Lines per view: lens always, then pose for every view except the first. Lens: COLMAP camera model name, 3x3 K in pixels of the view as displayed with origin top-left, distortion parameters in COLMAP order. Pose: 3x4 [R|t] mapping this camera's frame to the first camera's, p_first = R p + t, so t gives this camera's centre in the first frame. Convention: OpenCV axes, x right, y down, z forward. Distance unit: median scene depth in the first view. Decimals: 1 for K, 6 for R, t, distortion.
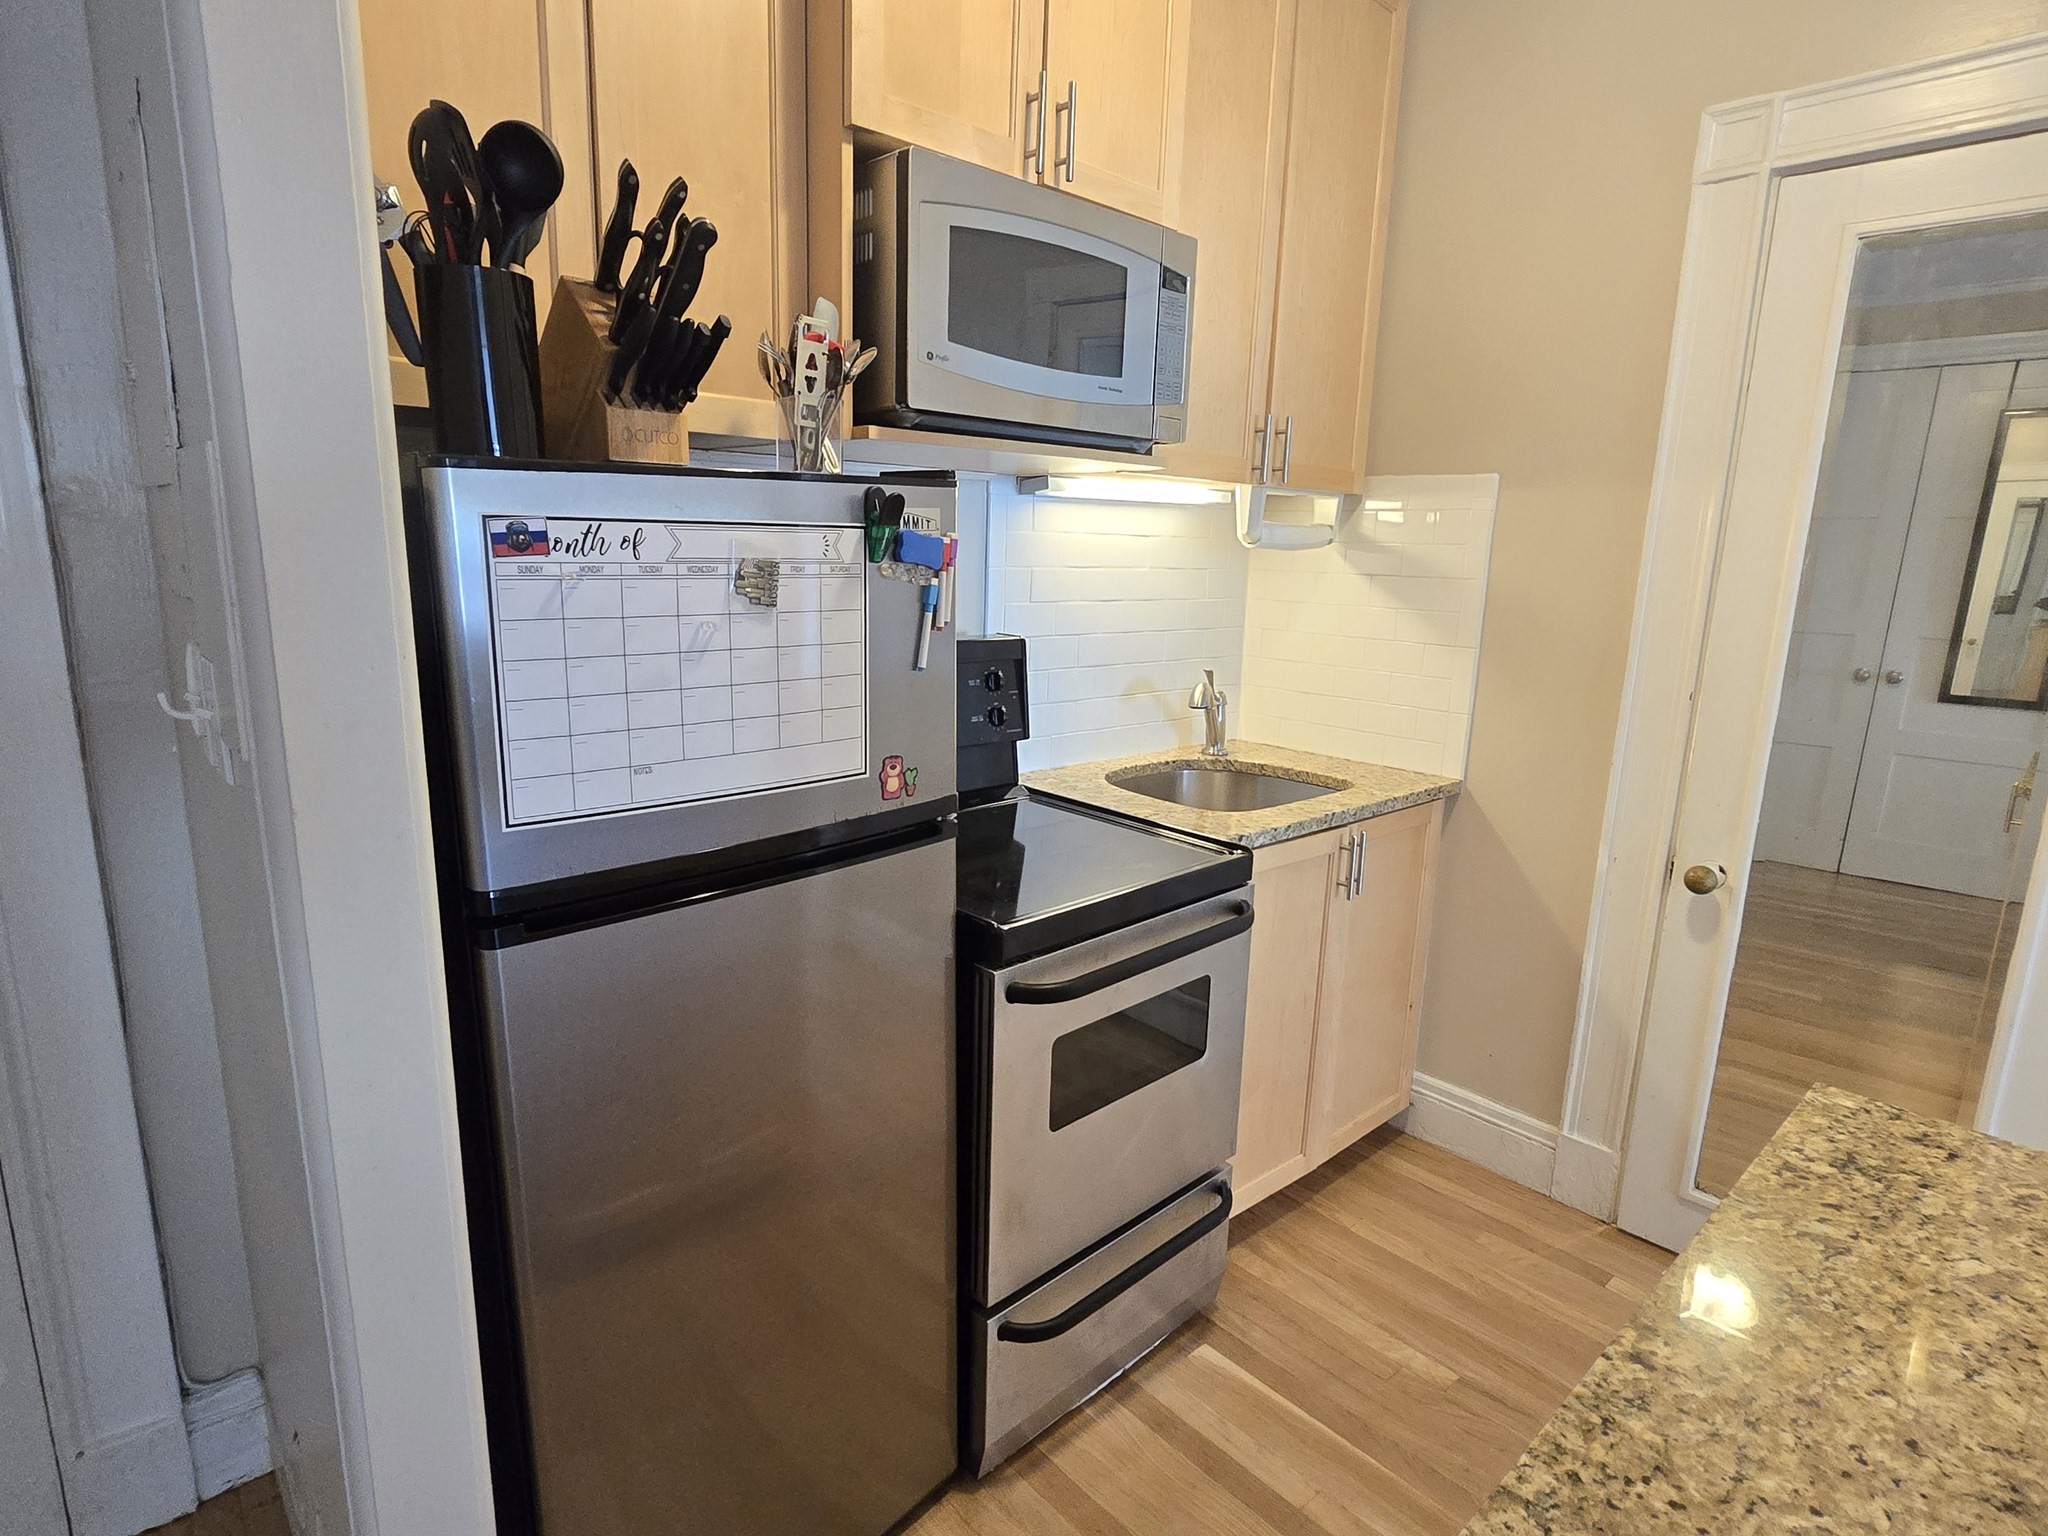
lens RADIAL K [[1096.2, 0, 1015.4], [0, 1096.2, 773.2], [0, 0, 1]] dist [-0.007315, 0.000509]
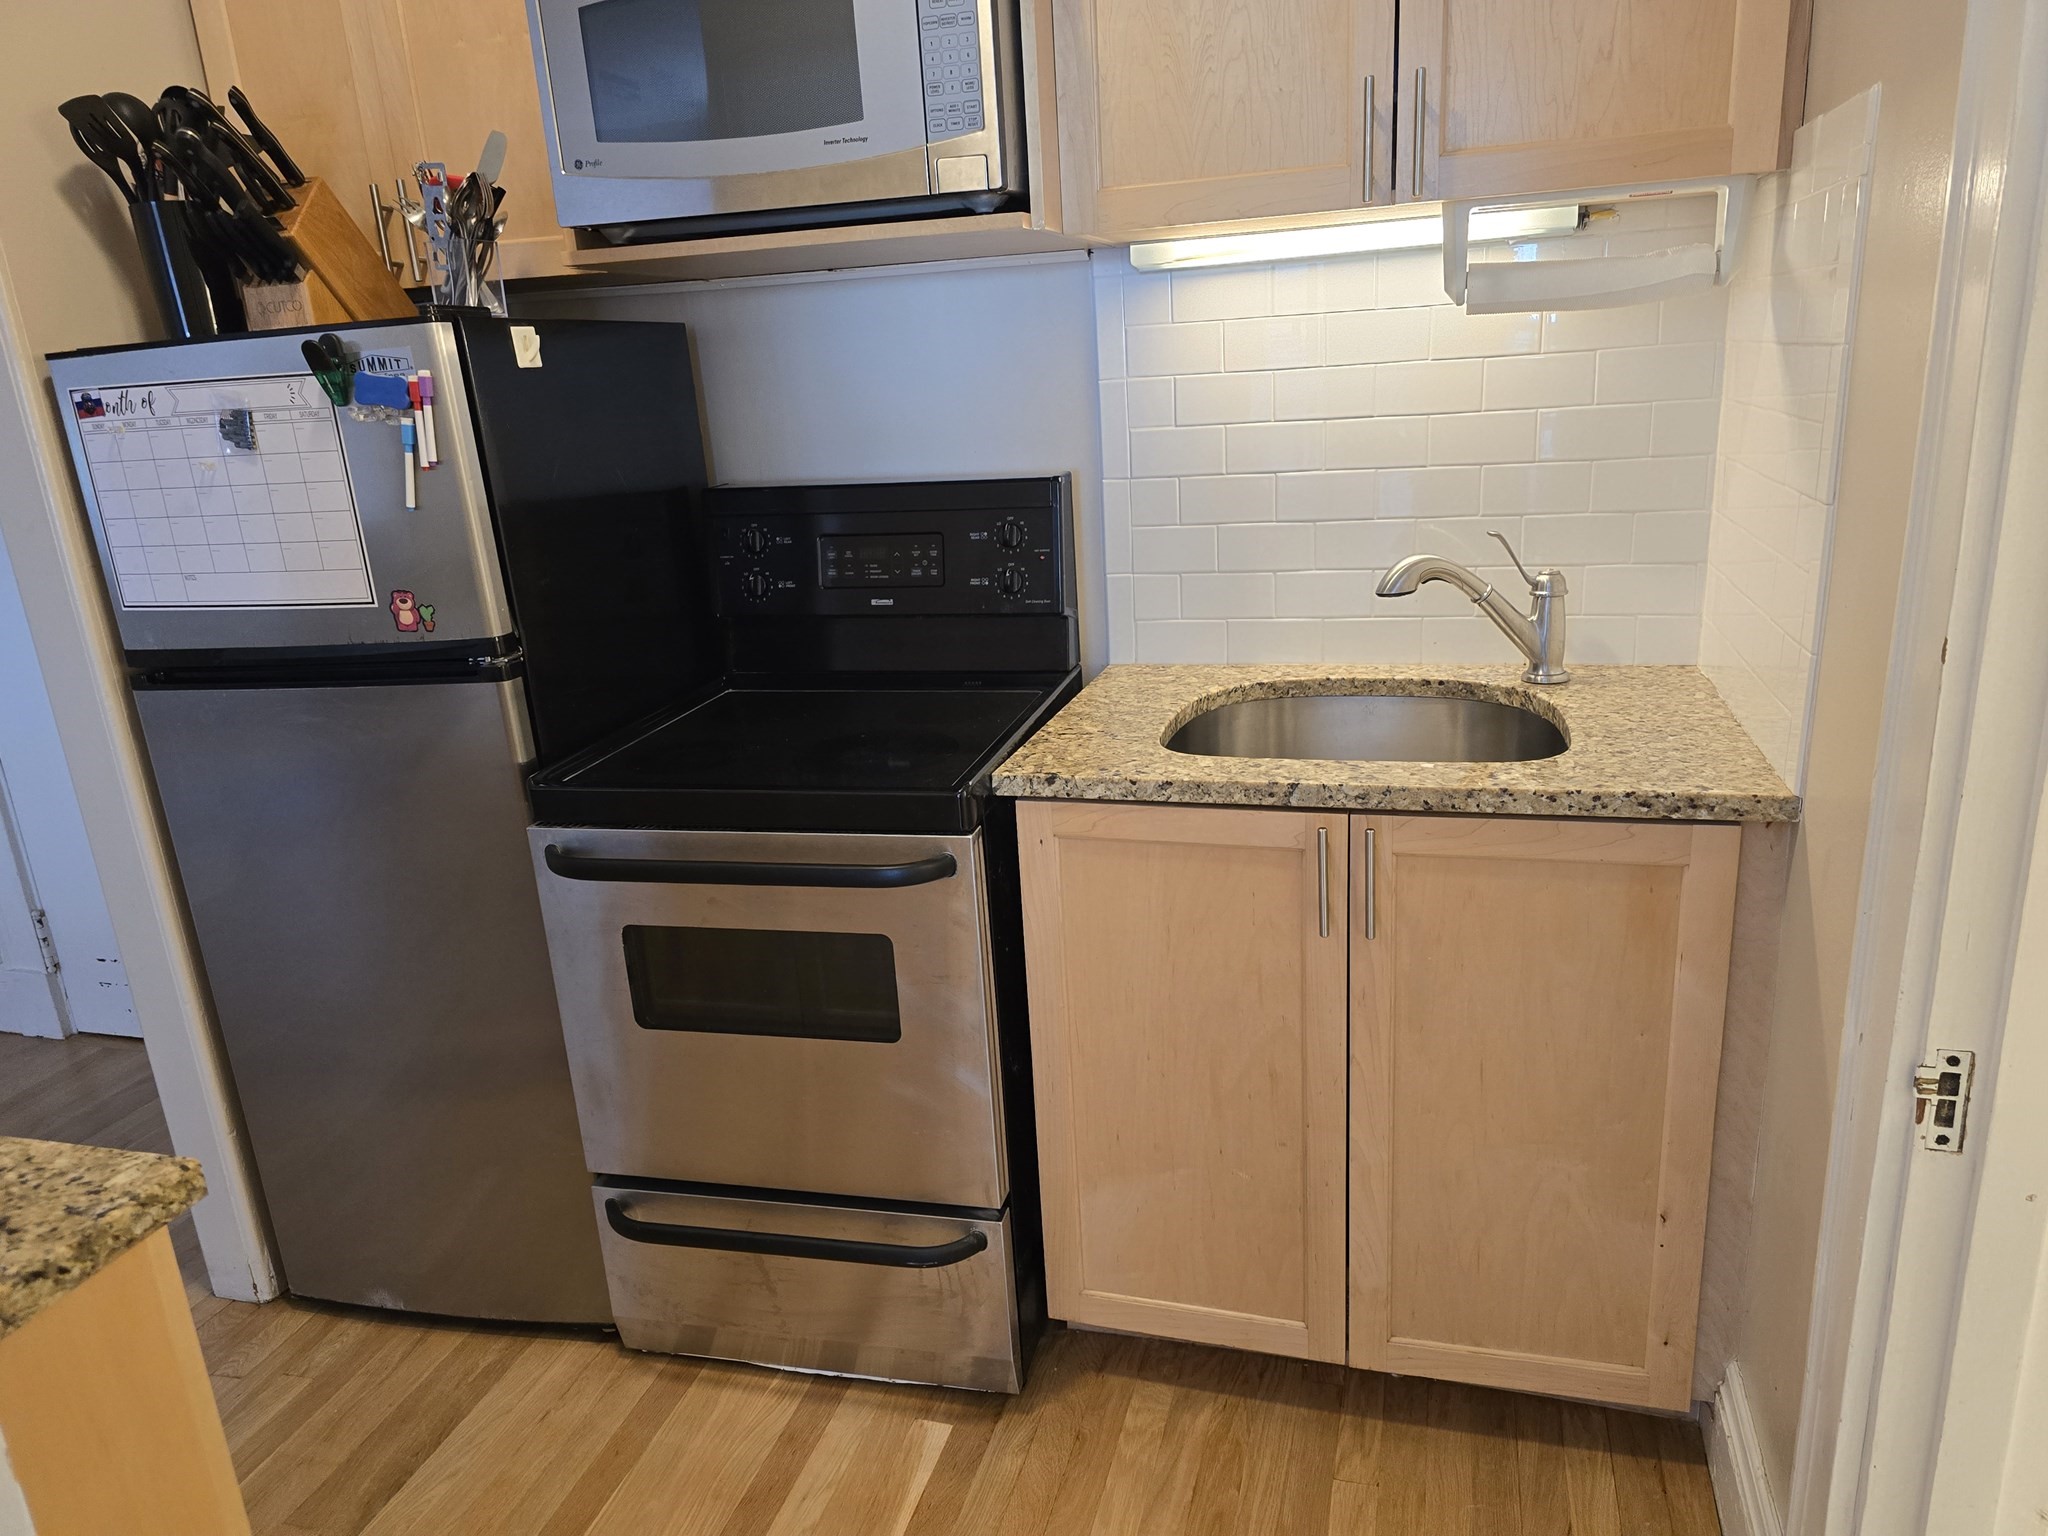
lens RADIAL K [[1382.2, 0, 1038.3], [0, 1382.2, 784.5], [0, 0, 1]] dist [0.042178, -0.038458]
pose [[0.531520, 0.191769, -0.825053, 1.140152], [-0.104856, 0.981439, 0.160567, -0.093701], [0.840531, 0.001167, 0.541762, 0.657035]]
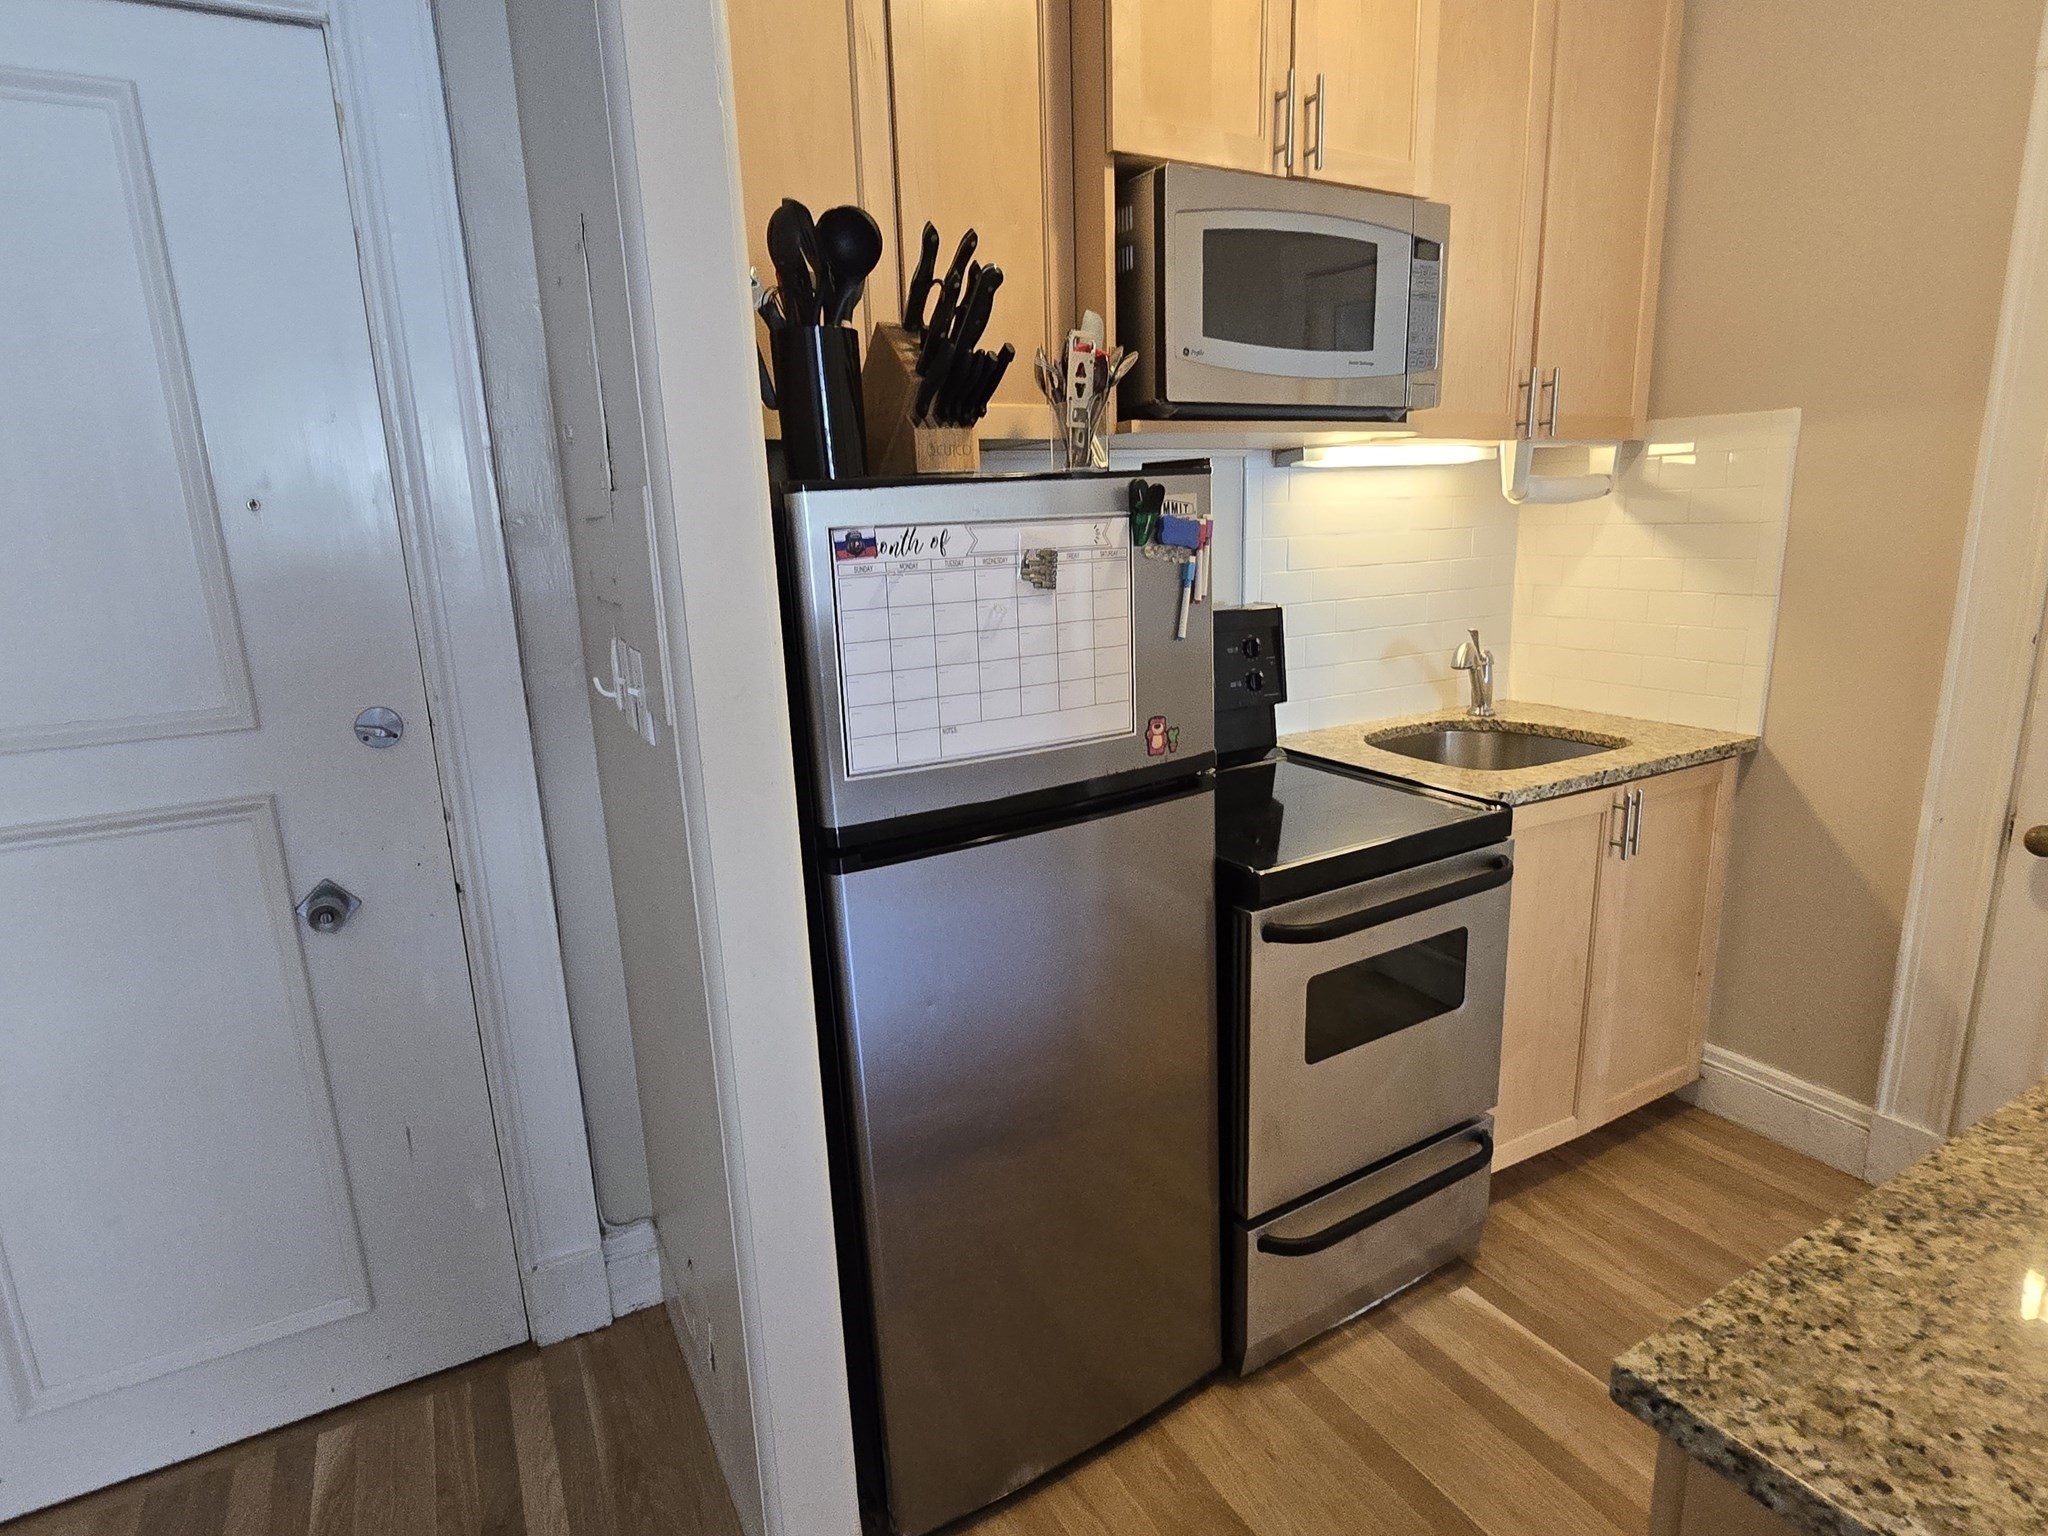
lens RADIAL K [[1096.2, 0, 1016.7], [0, 1096.2, 771.3], [0, 0, 1]] dist [-0.007315, 0.000509]
pose [[0.971580, -0.007646, -0.236587, 0.012285], [0.013028, 0.999690, 0.021196, 0.012471], [0.236352, -0.023676, 0.971379, -0.109959]]
